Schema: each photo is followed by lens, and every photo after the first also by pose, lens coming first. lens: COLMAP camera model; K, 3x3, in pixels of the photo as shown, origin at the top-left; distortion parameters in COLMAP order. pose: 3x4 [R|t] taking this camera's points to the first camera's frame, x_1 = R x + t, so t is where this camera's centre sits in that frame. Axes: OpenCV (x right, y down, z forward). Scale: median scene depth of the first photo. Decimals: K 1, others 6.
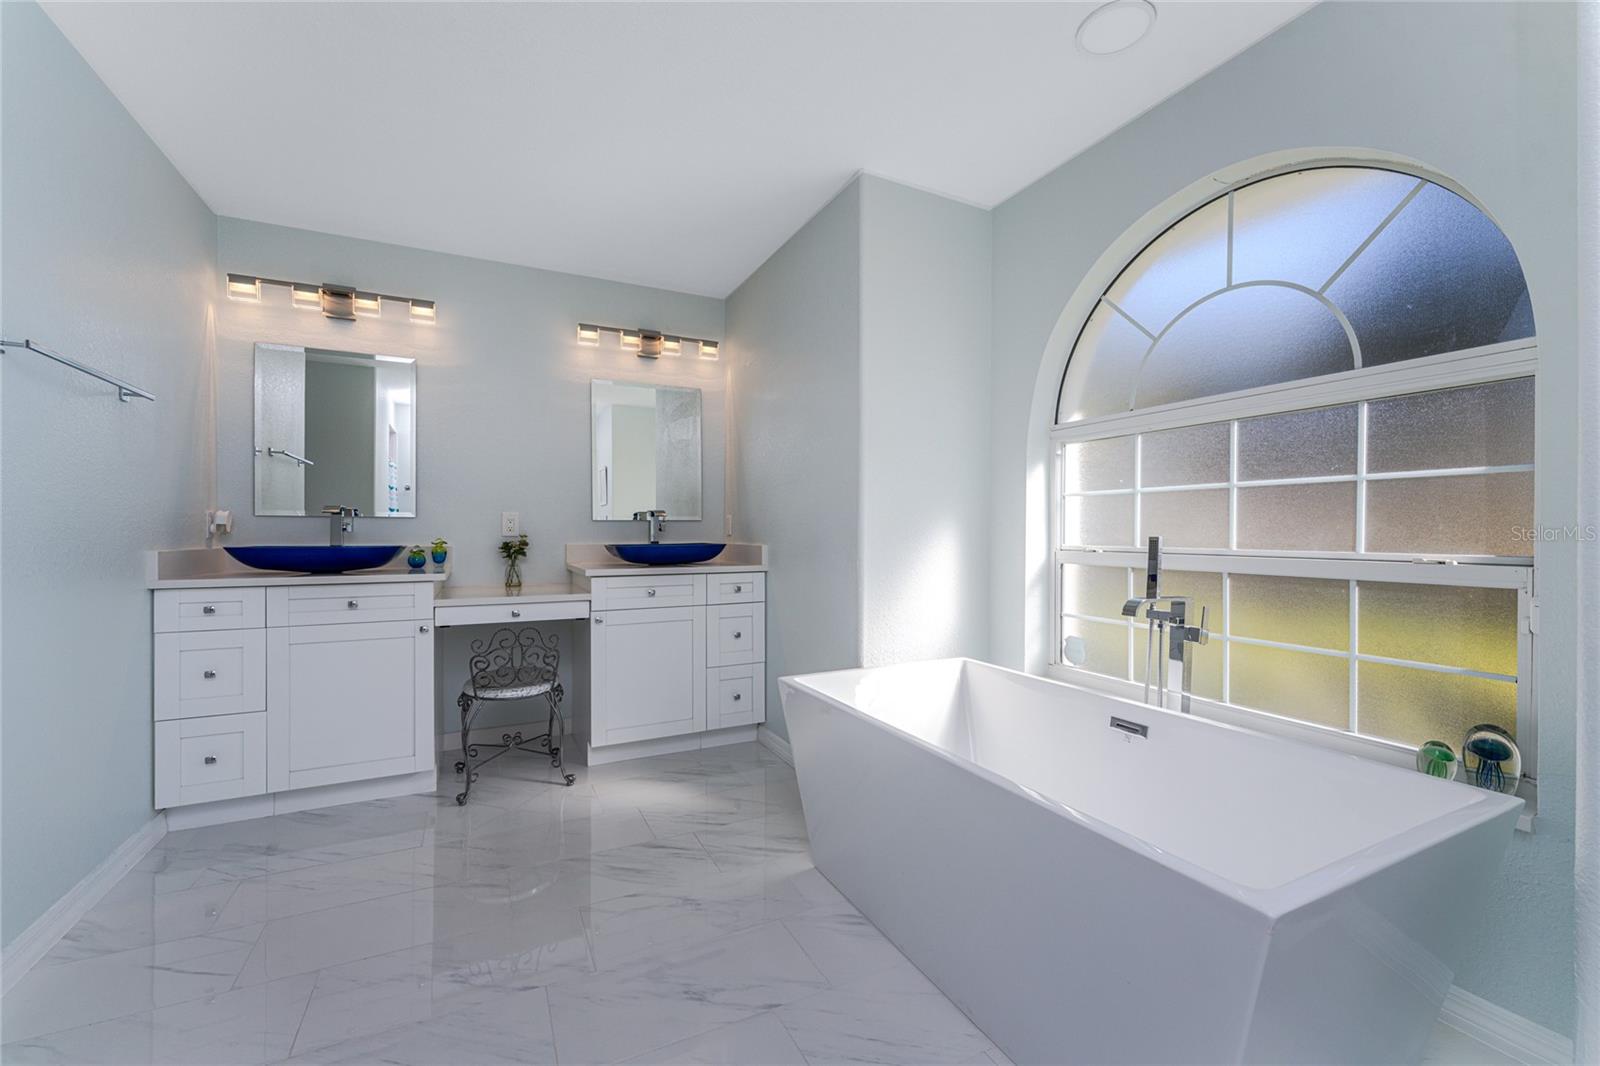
lens RADIAL K [[637.2, 0, 796.5], [0, 637.2, 535.9], [0, 0, 1]] dist [0.001364, 0.000123]
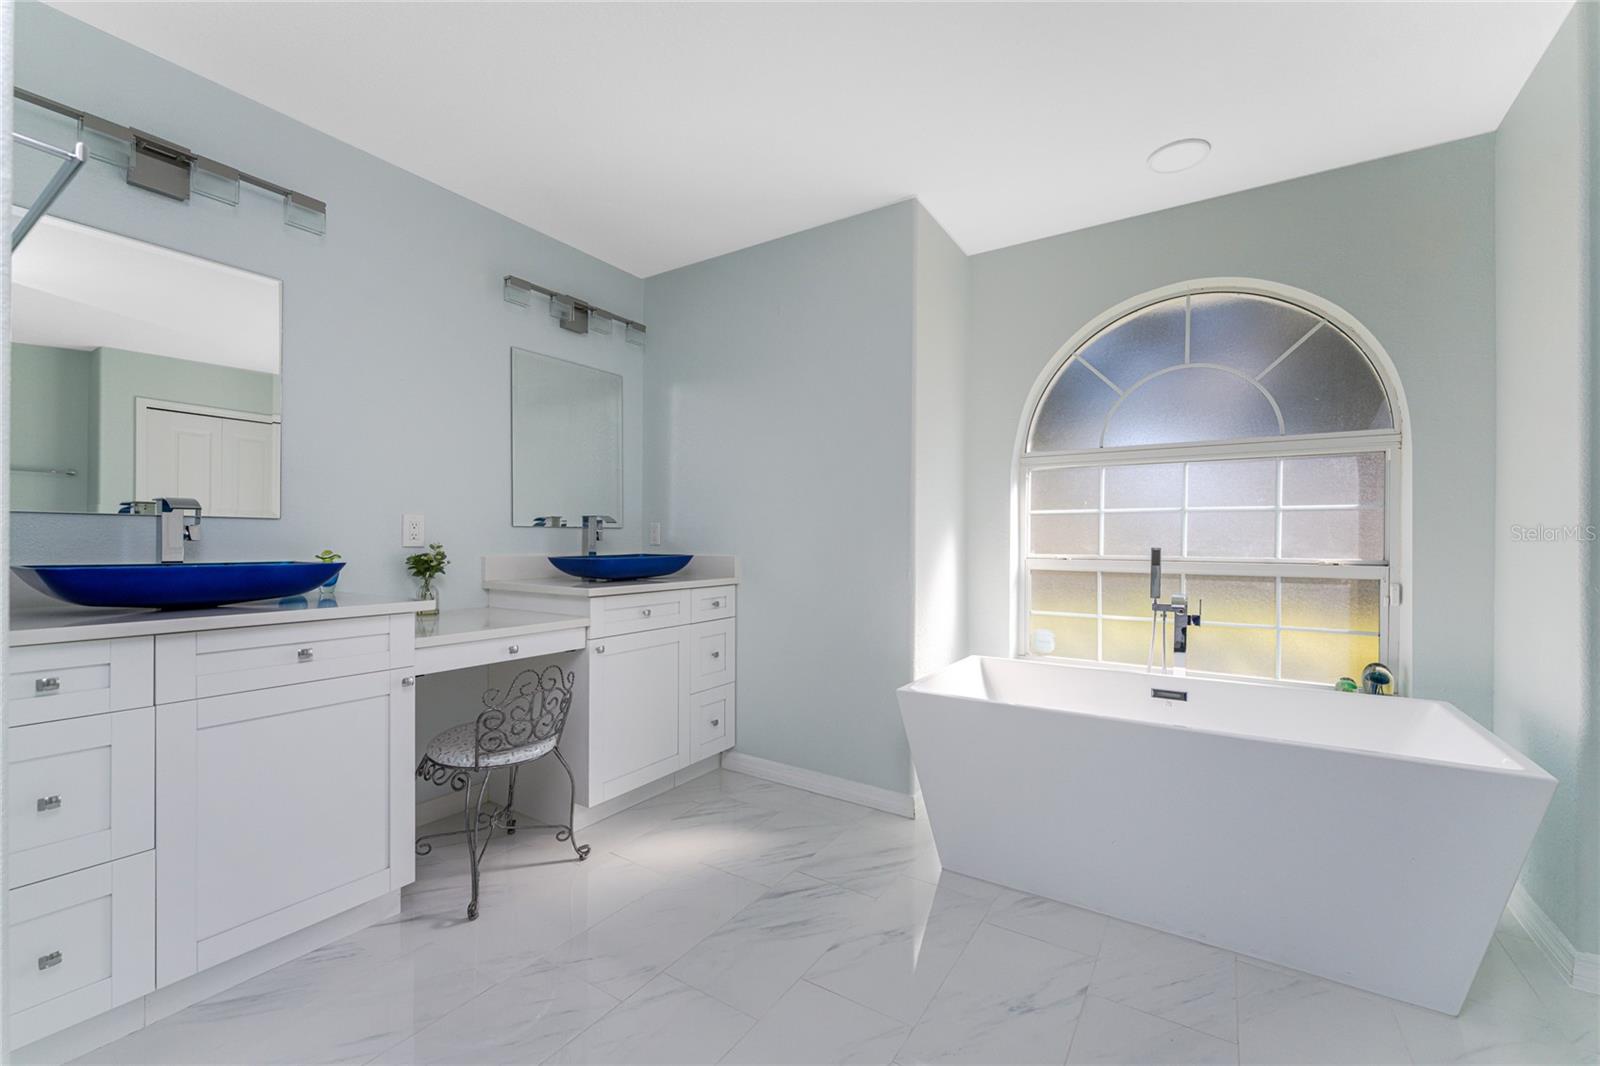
lens RADIAL K [[650.9, 0, 782.9], [0, 650.9, 540.4], [0, 0, 1]] dist [0.000694, -0.000155]
pose [[0.862361, 0.003683, 0.506281, -0.581838], [-0.002040, 0.999991, -0.003798, -0.005322], [-0.506290, 0.002242, 0.862360, 0.178660]]
